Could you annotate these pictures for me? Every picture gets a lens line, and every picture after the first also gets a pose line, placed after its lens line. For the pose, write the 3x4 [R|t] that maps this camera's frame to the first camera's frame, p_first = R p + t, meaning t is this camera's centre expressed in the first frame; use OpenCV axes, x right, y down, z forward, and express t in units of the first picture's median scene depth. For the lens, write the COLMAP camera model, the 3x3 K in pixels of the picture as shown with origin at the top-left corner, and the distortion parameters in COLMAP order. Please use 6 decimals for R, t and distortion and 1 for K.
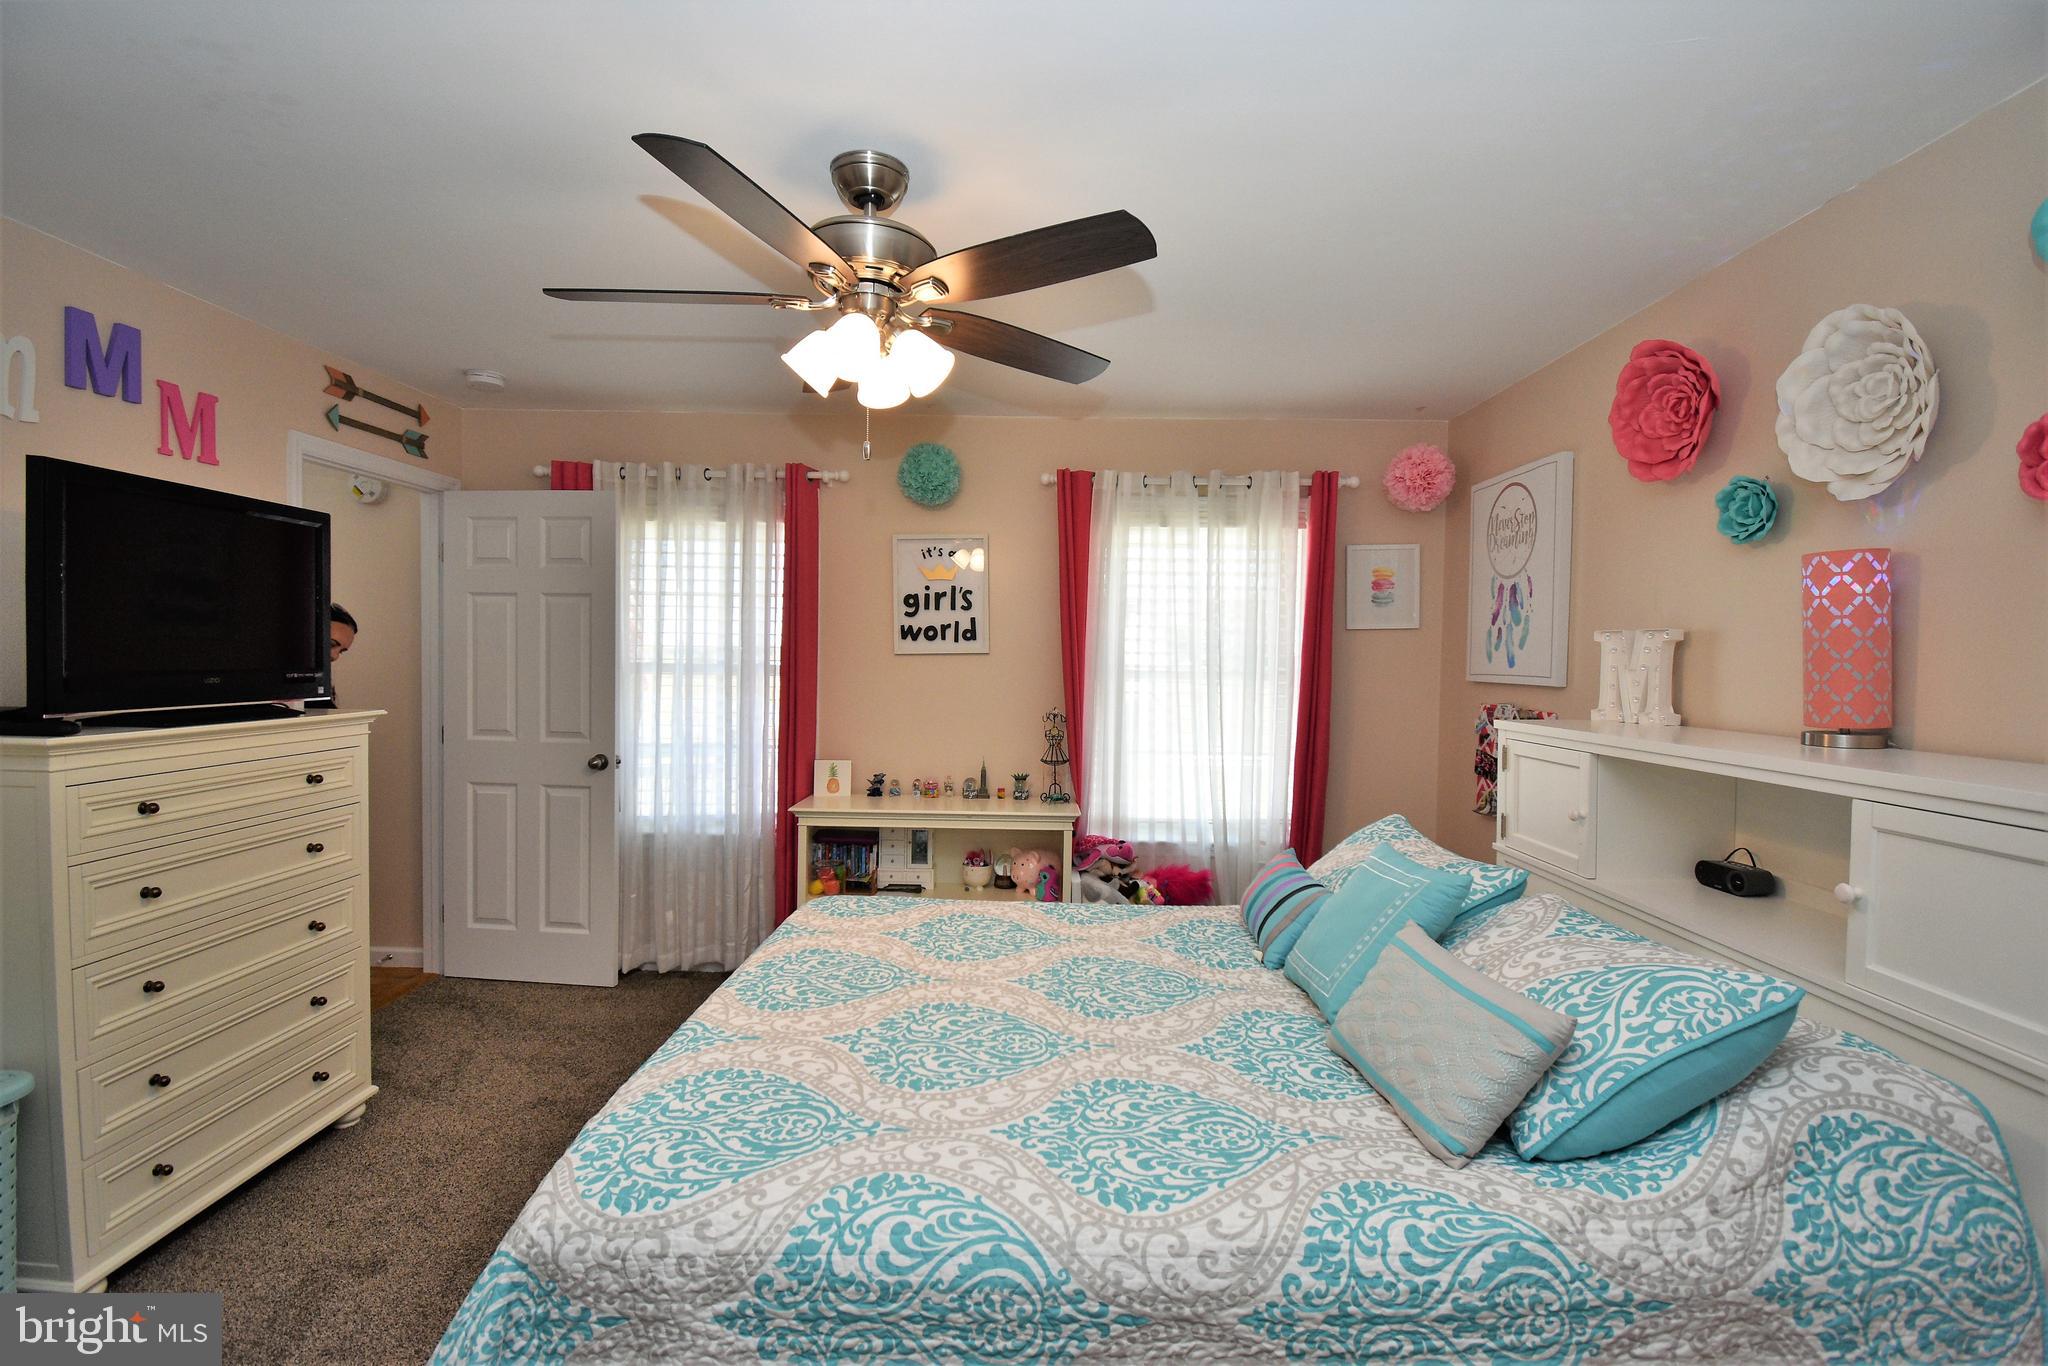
lens RADIAL K [[906.8, 0, 1024.0], [0, 906.8, 683.0], [0, 0, 1]] dist [0.027535, -0.032411]
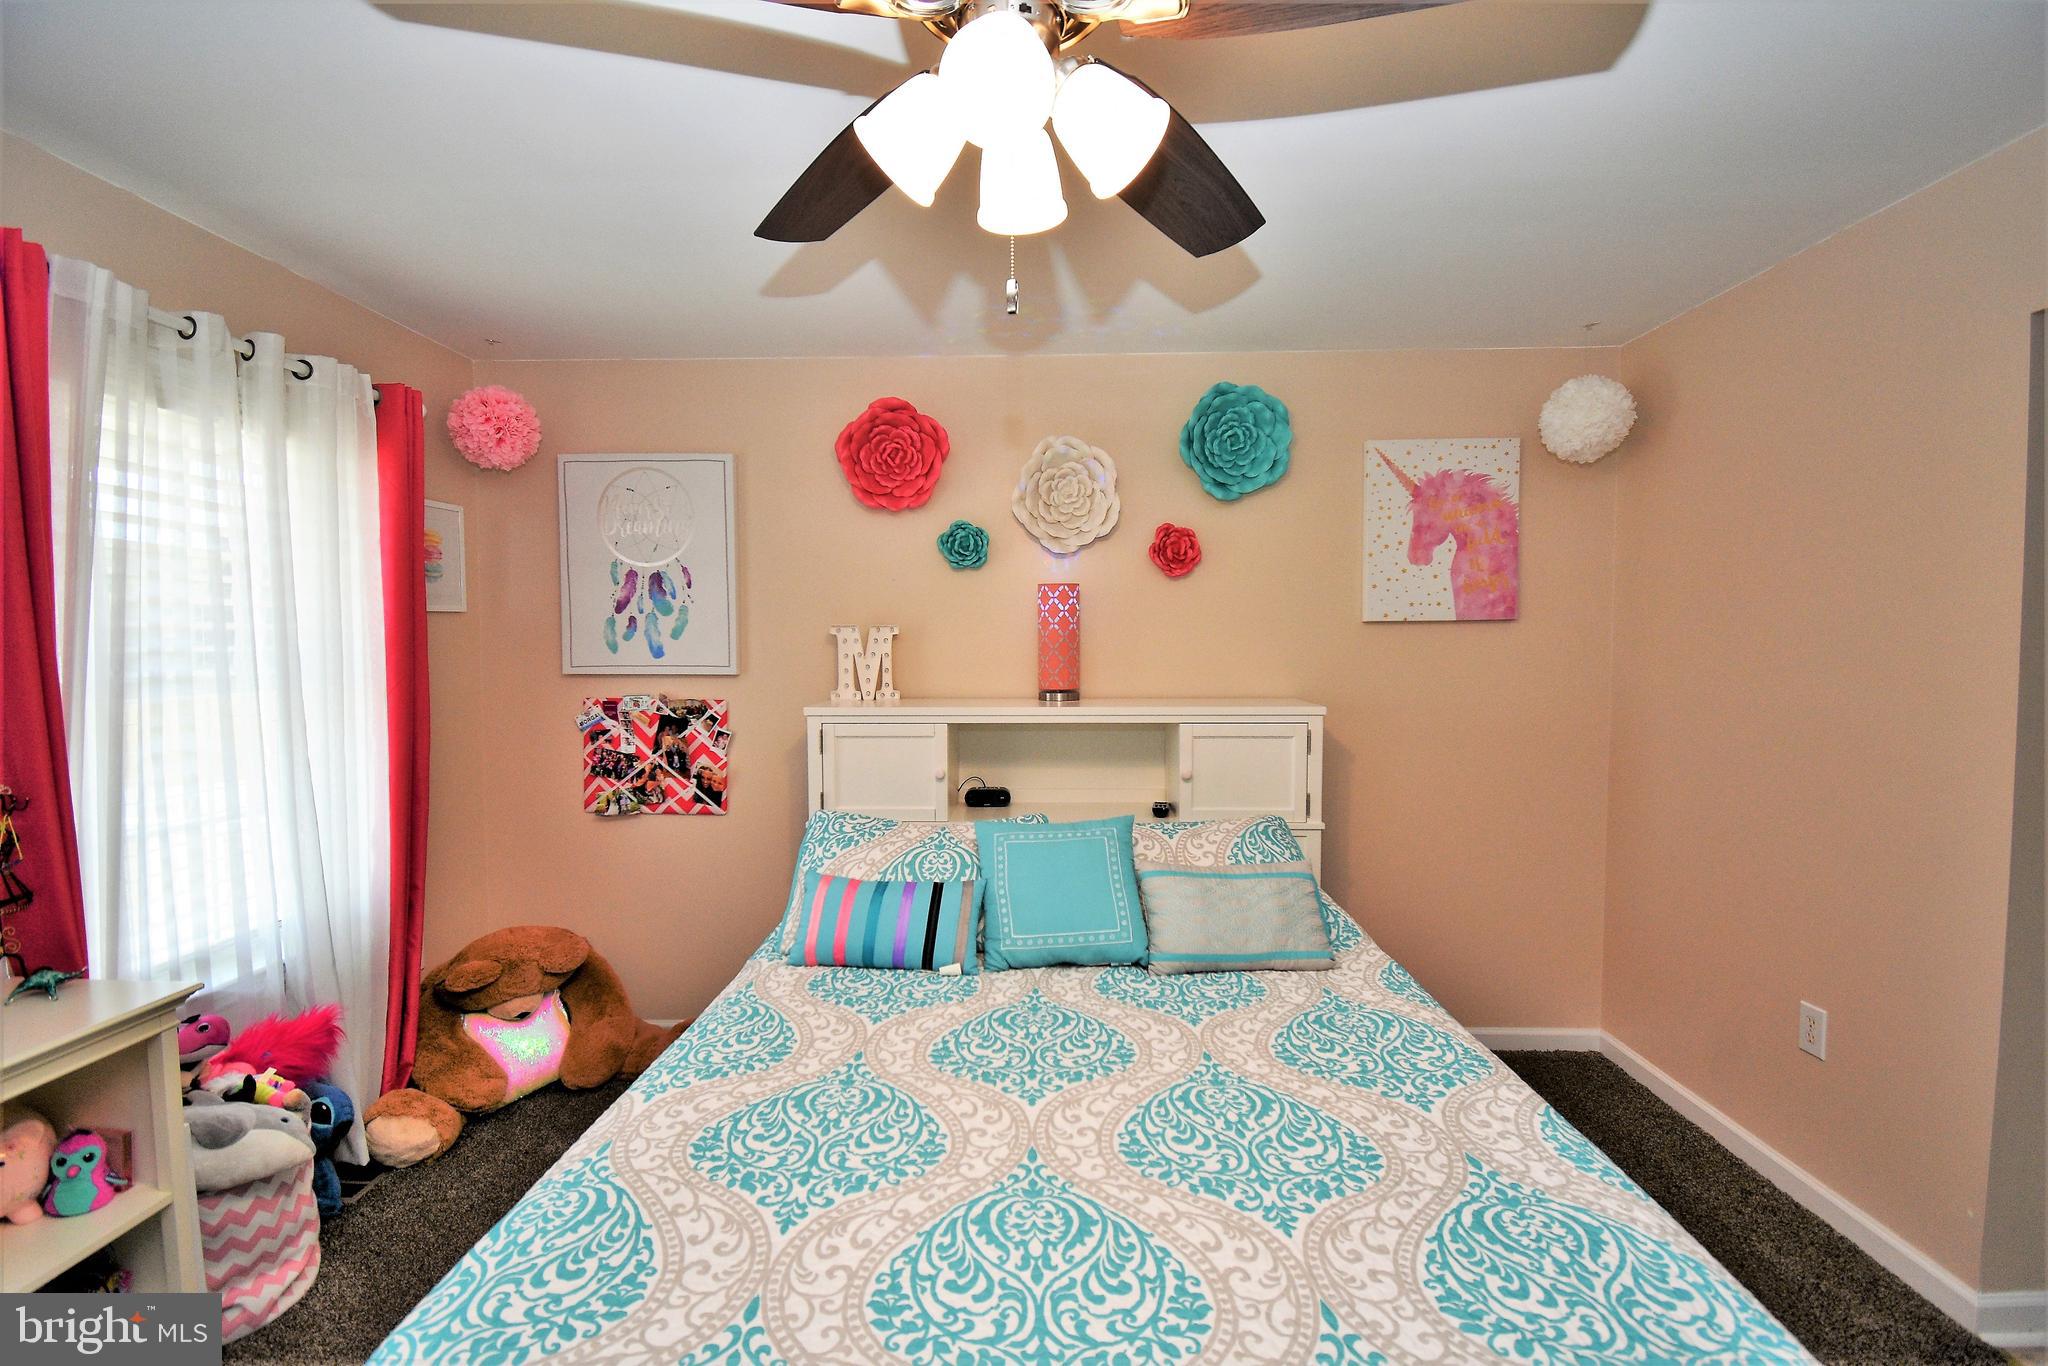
lens RADIAL K [[906.8, 0, 1024.0], [0, 906.8, 683.0], [0, 0, 1]] dist [0.027535, -0.032411]
pose [[0.031336, -0.053196, 0.998092, -0.560816], [0.028071, 0.998236, 0.052323, -0.038611], [-0.999115, 0.026378, 0.032774, 0.740227]]
